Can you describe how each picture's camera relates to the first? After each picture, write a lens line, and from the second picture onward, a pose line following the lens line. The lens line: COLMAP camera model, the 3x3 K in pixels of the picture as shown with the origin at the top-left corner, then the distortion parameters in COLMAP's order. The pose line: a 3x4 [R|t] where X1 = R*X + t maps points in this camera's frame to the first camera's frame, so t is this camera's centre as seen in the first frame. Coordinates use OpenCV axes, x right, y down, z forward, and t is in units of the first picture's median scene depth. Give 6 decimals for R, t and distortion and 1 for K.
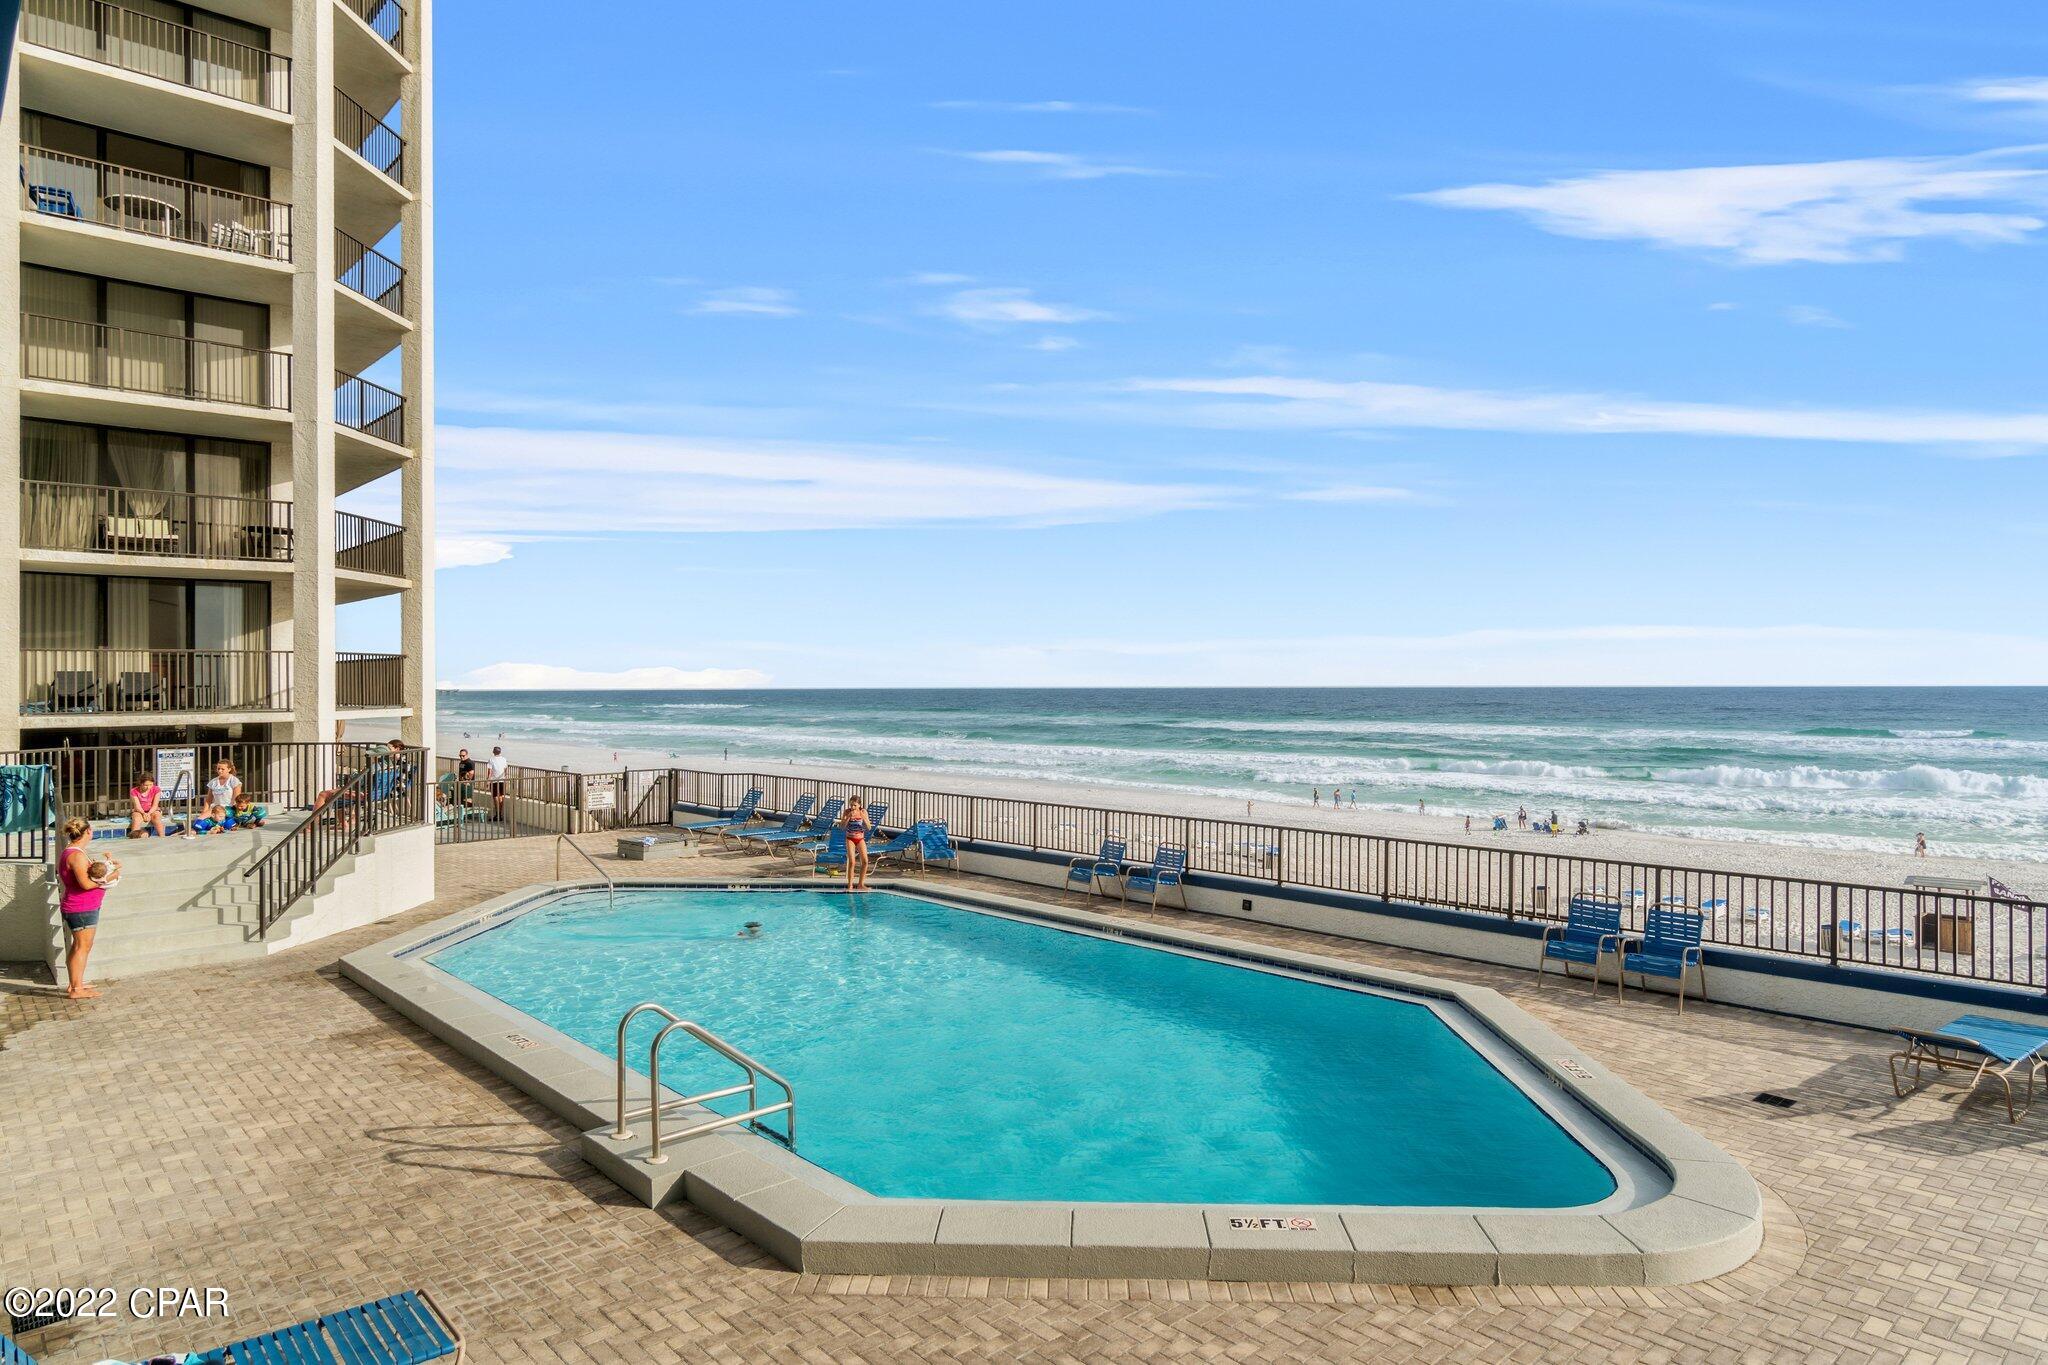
lens RADIAL K [[1207.2, 0, 1024.0], [0, 1207.2, 682.5], [0, 0, 1]] dist [-0.002969, -0.000322]
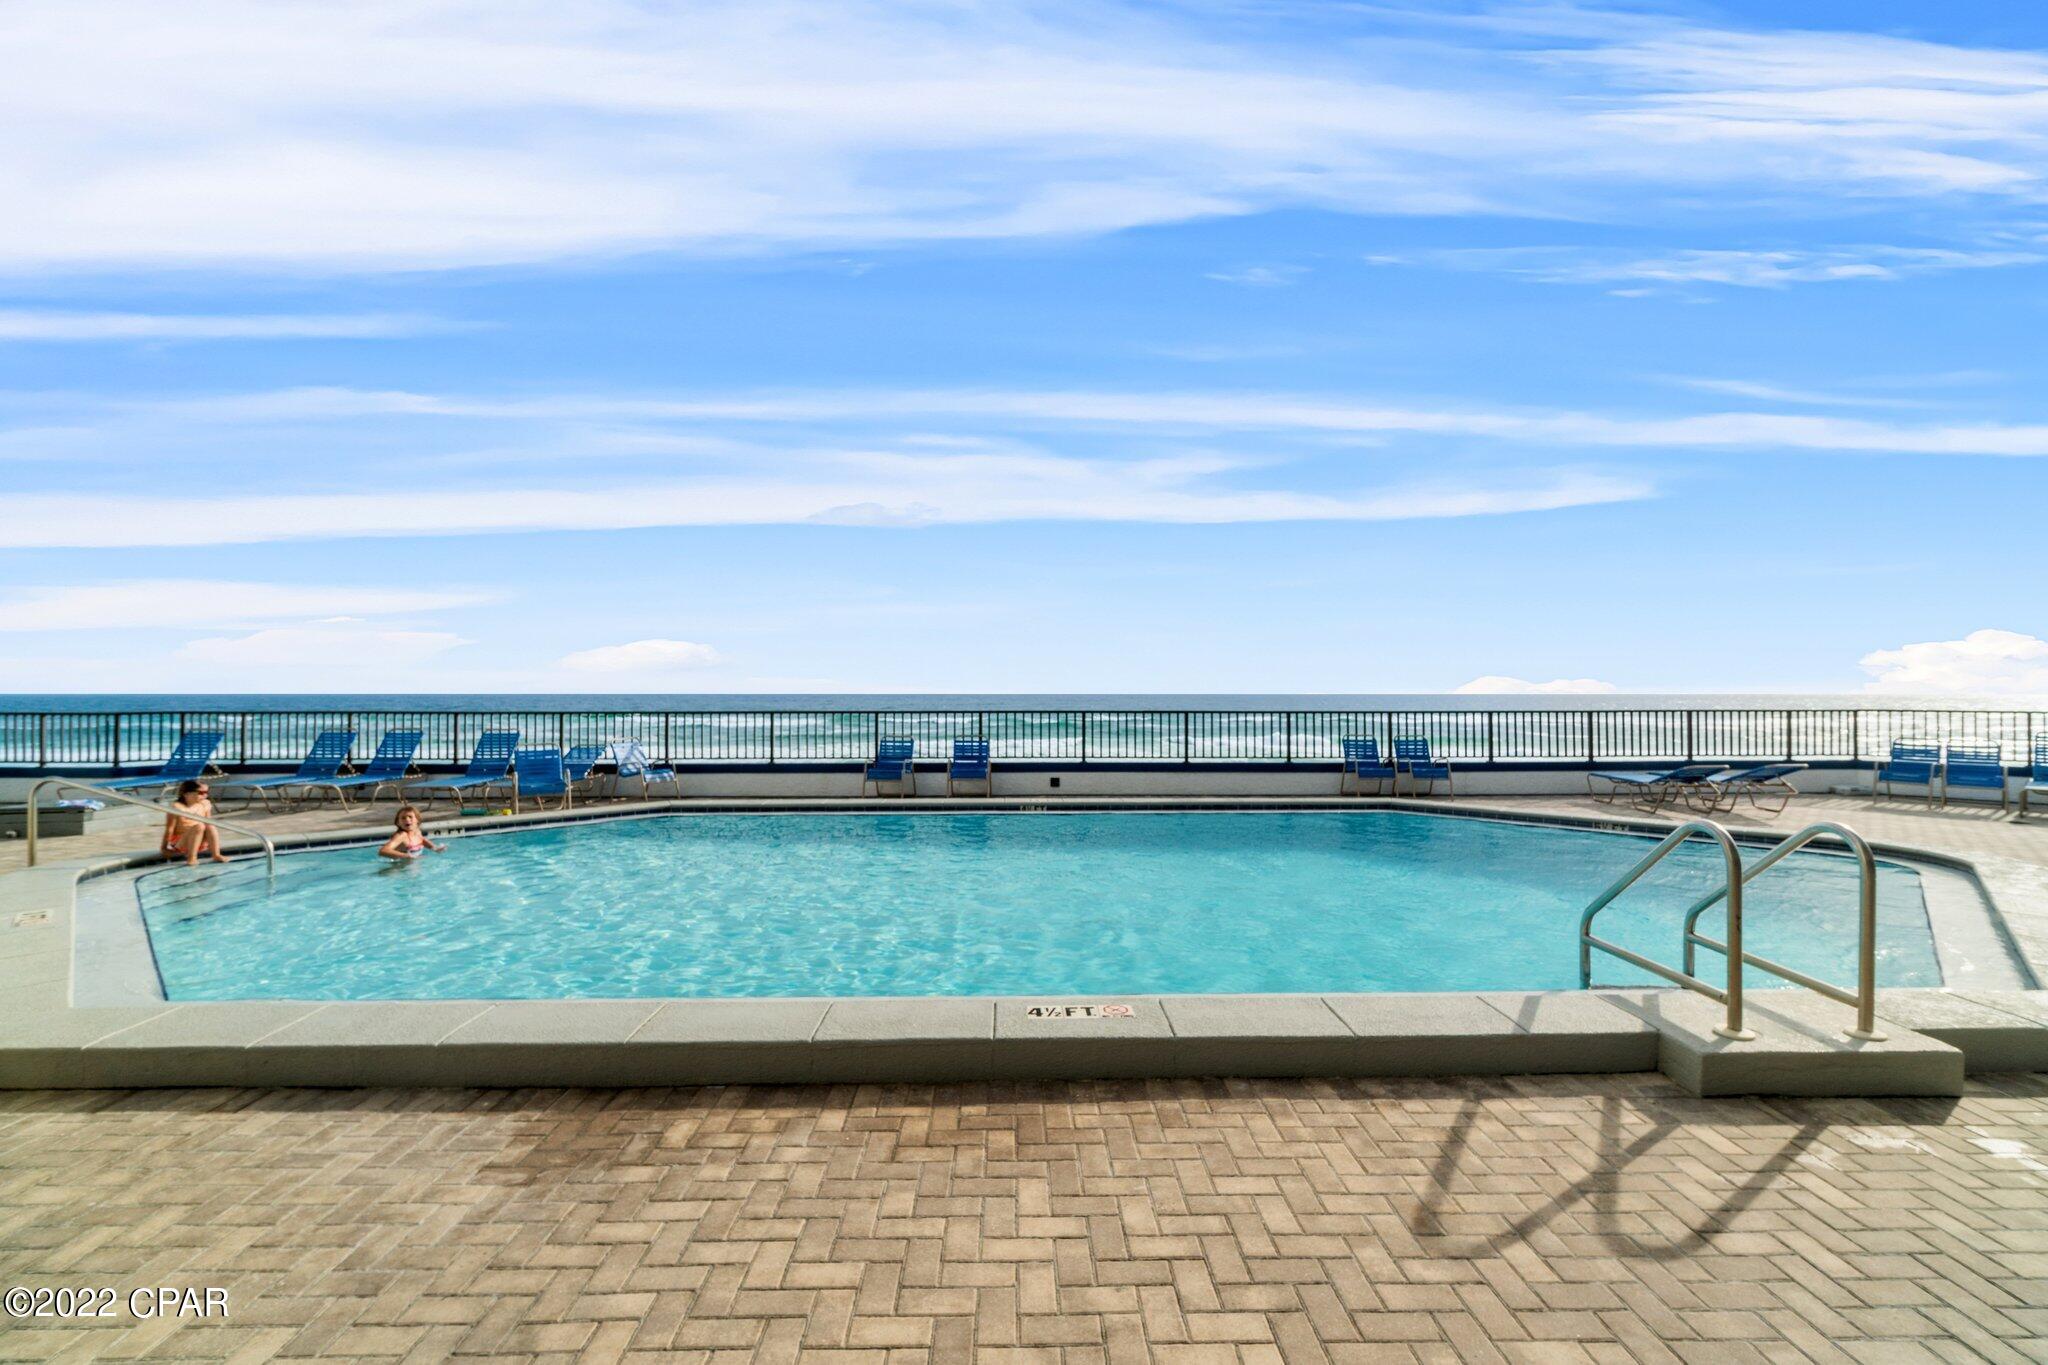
lens RADIAL K [[879.4, 0, 1029.9], [0, 879.4, 684.4], [0, 0, 1]] dist [-0.002479, -0.000093]
pose [[0.667860, 0.004378, 0.744274, -0.764510], [-0.002089, 0.999990, -0.004008, 0.166719], [-0.744284, 0.001121, 0.667863, 0.812181]]
